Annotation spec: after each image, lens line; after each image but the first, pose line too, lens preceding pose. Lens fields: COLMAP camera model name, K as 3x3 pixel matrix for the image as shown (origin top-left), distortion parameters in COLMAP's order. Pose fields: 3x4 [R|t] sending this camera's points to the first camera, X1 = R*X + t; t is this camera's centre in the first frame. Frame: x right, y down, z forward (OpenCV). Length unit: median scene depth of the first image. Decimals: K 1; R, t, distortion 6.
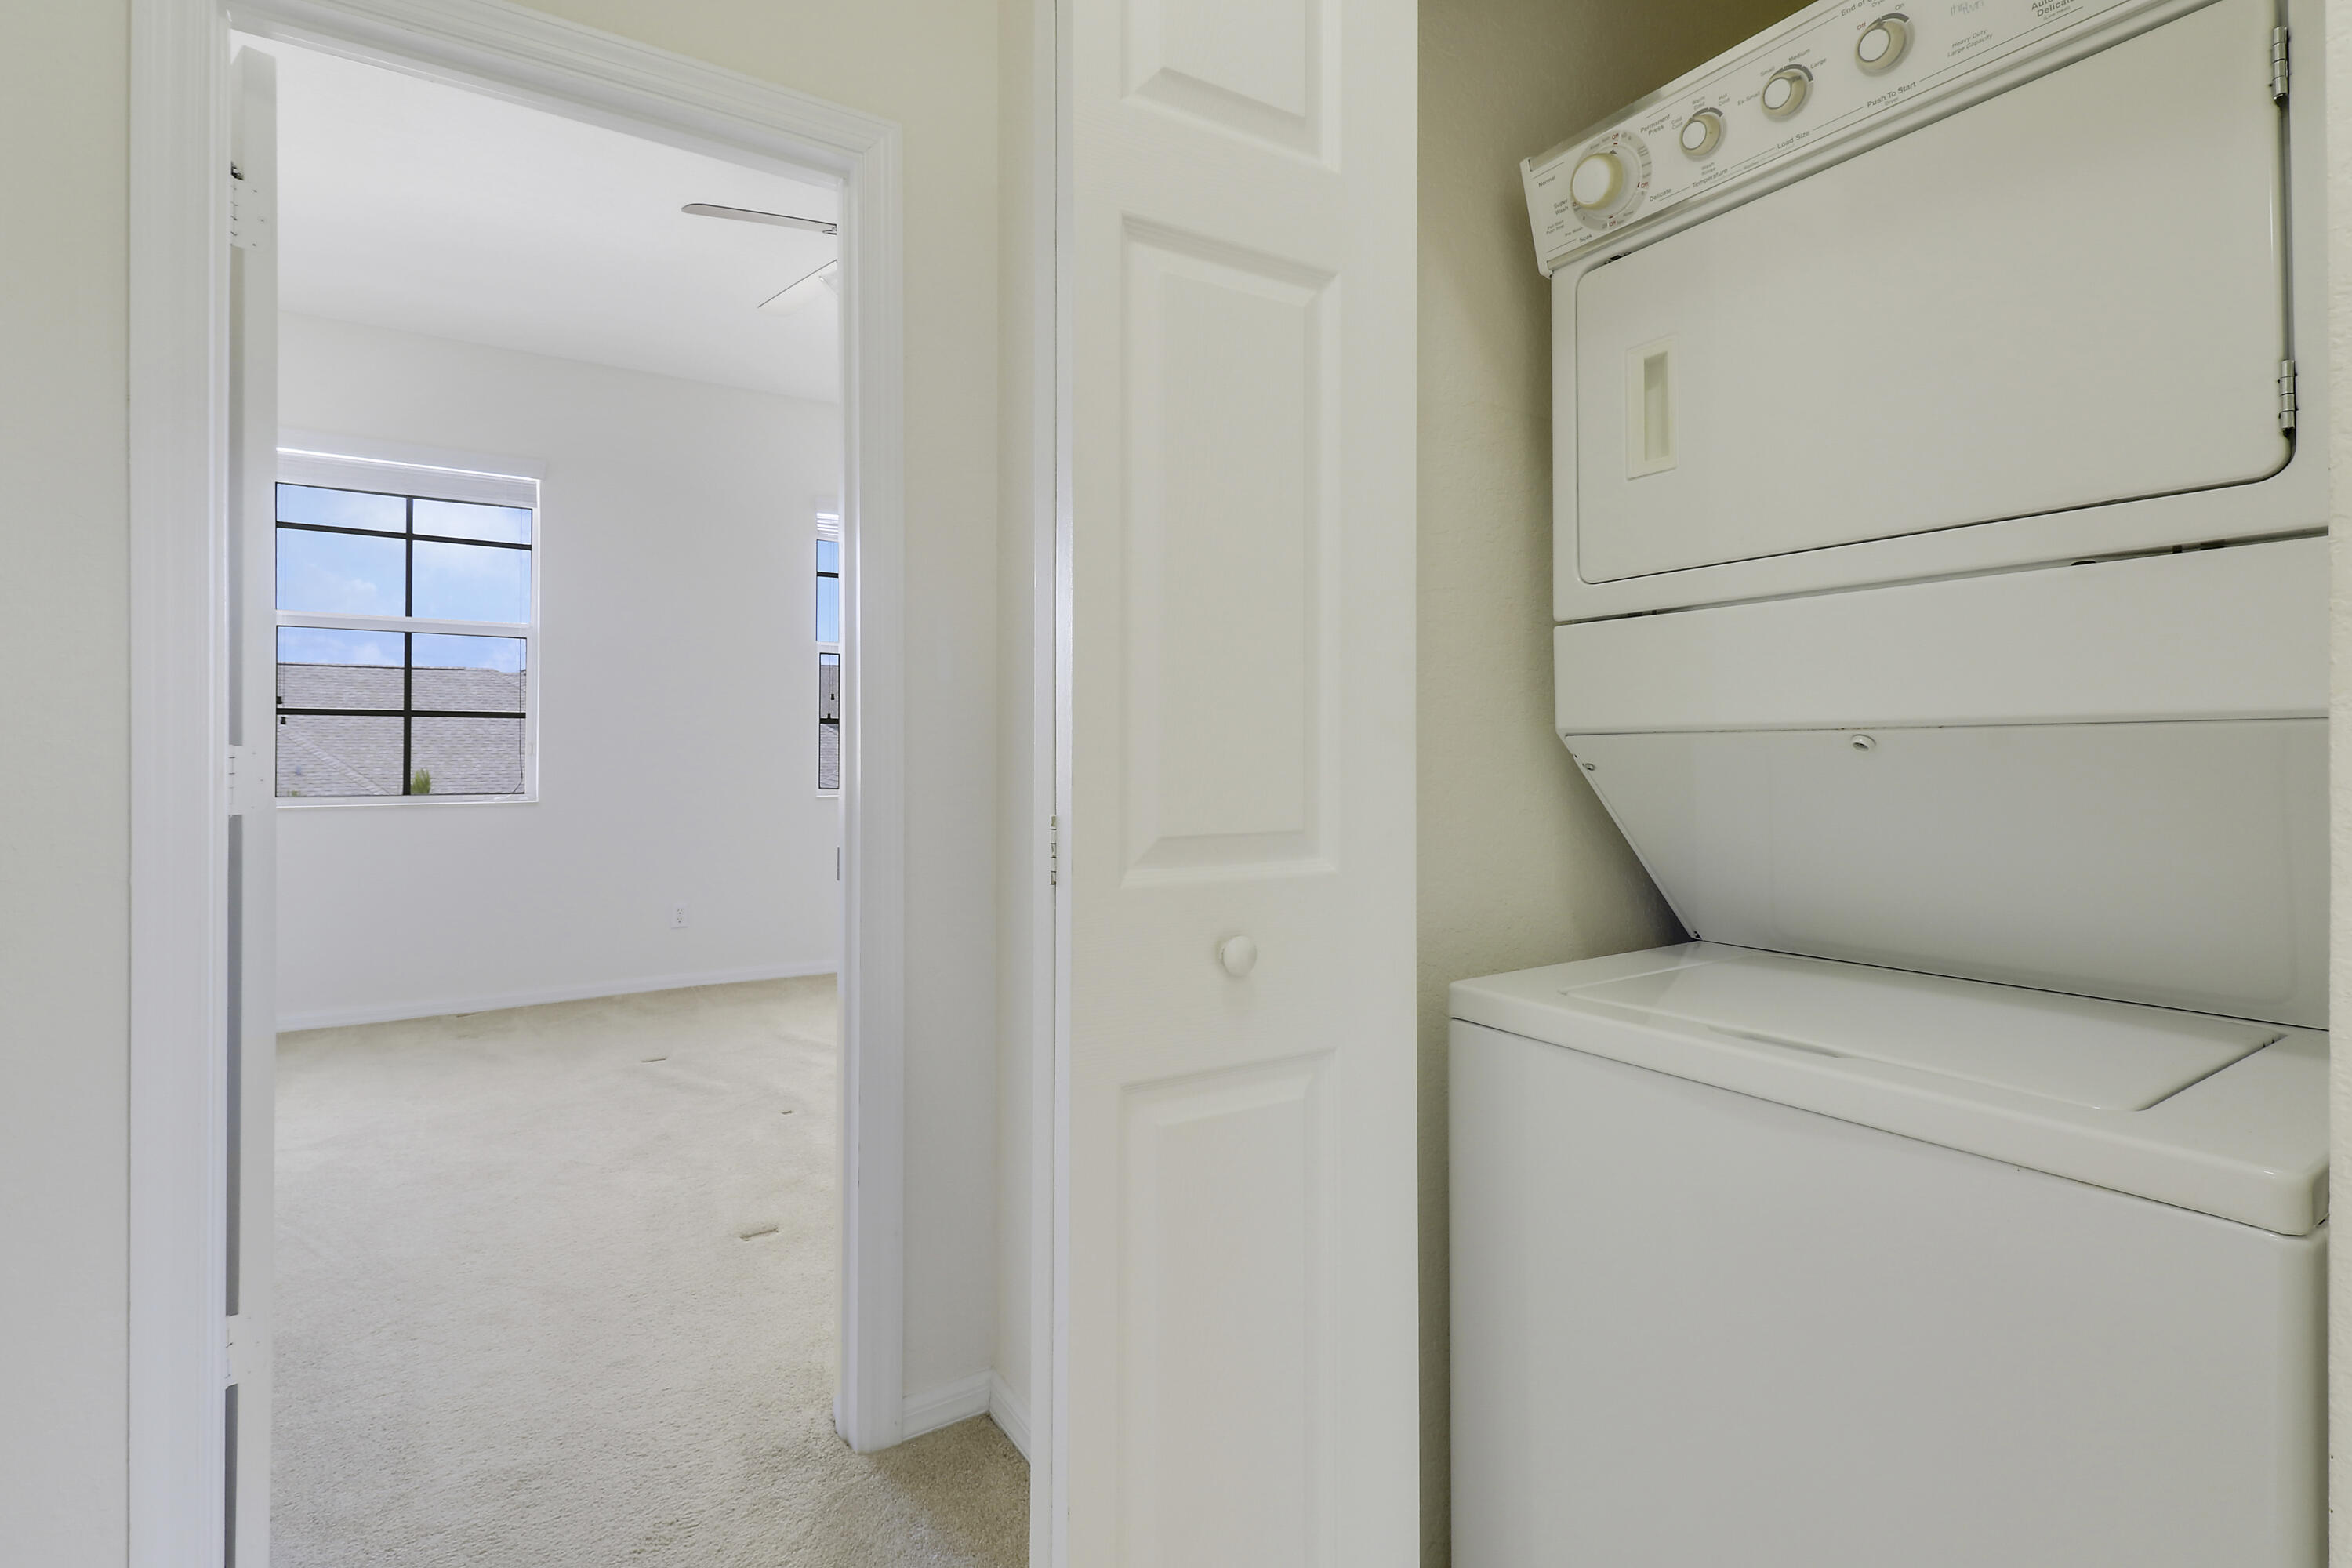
lens RADIAL K [[1082.4, 0, 1184.6], [0, 1082.4, 777.1], [0, 0, 1]] dist [0.003933, 0.000959]
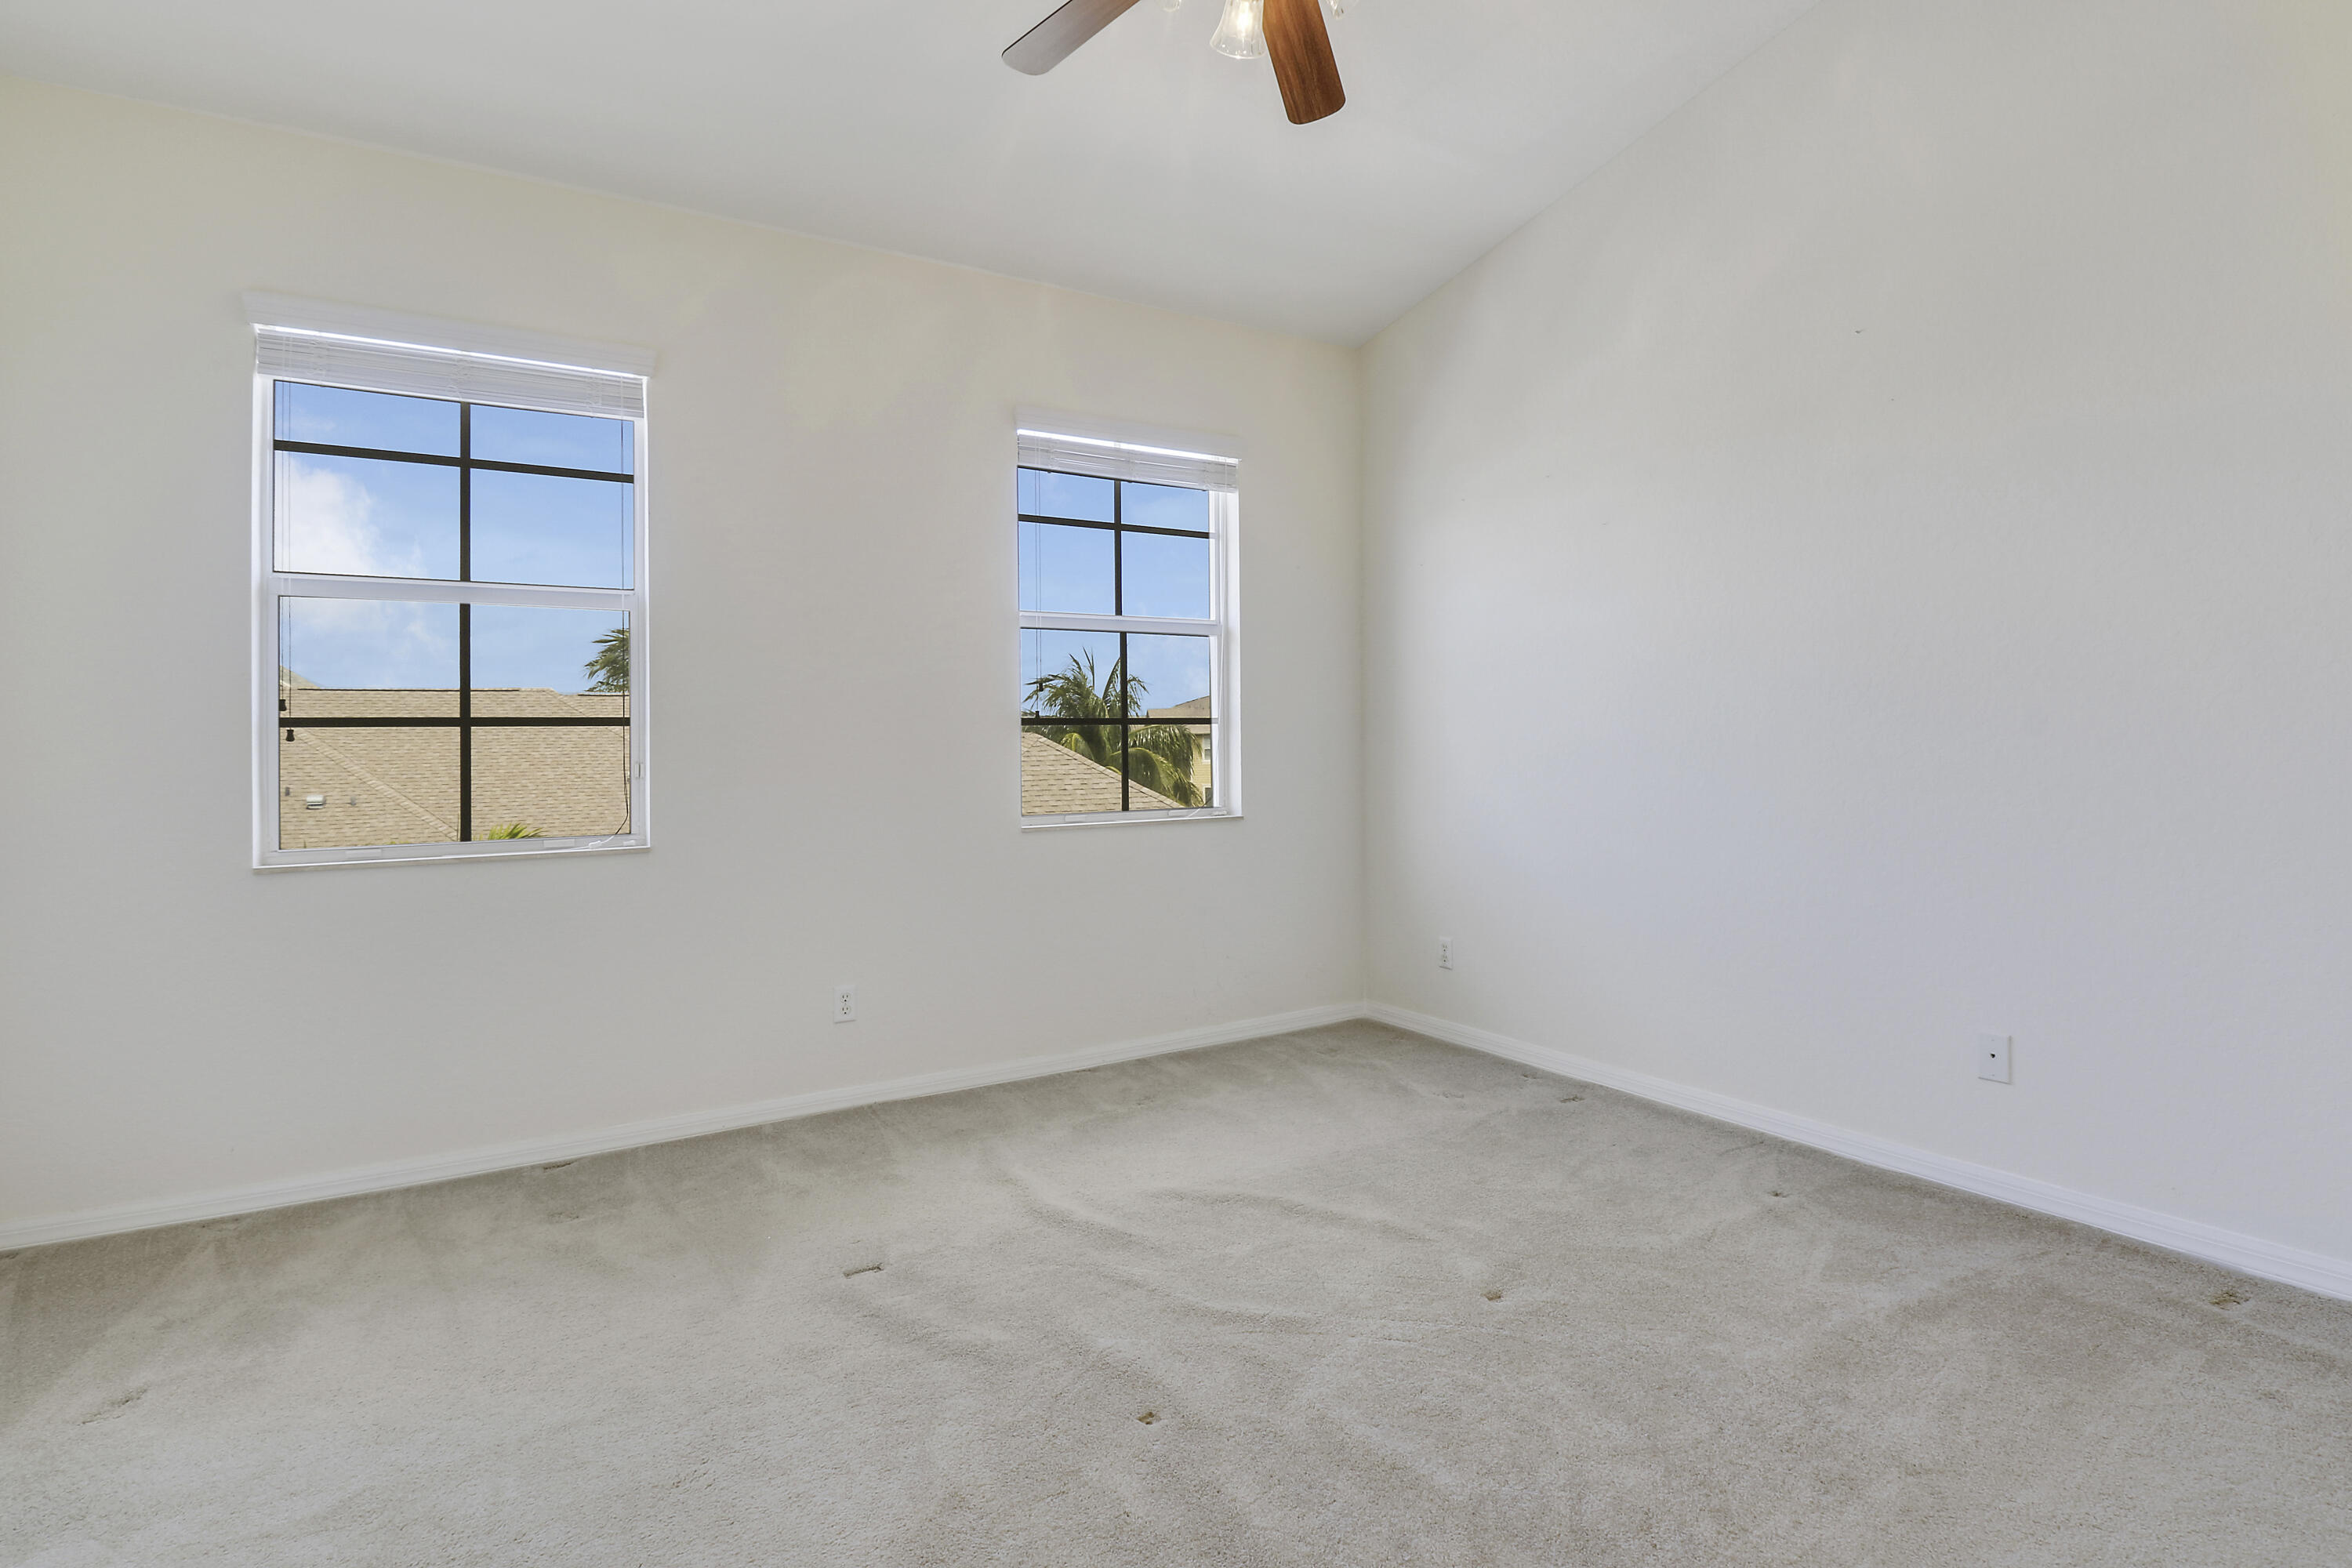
lens RADIAL K [[1124.2, 0, 1204.7], [0, 1124.2, 778.3], [0, 0, 1]] dist [0.000575, -0.013825]
pose [[0.999072, -0.021836, -0.037137, -0.220482], [0.021519, 0.999729, -0.008919, -0.006935], [0.037322, 0.008112, 0.999270, 0.304902]]
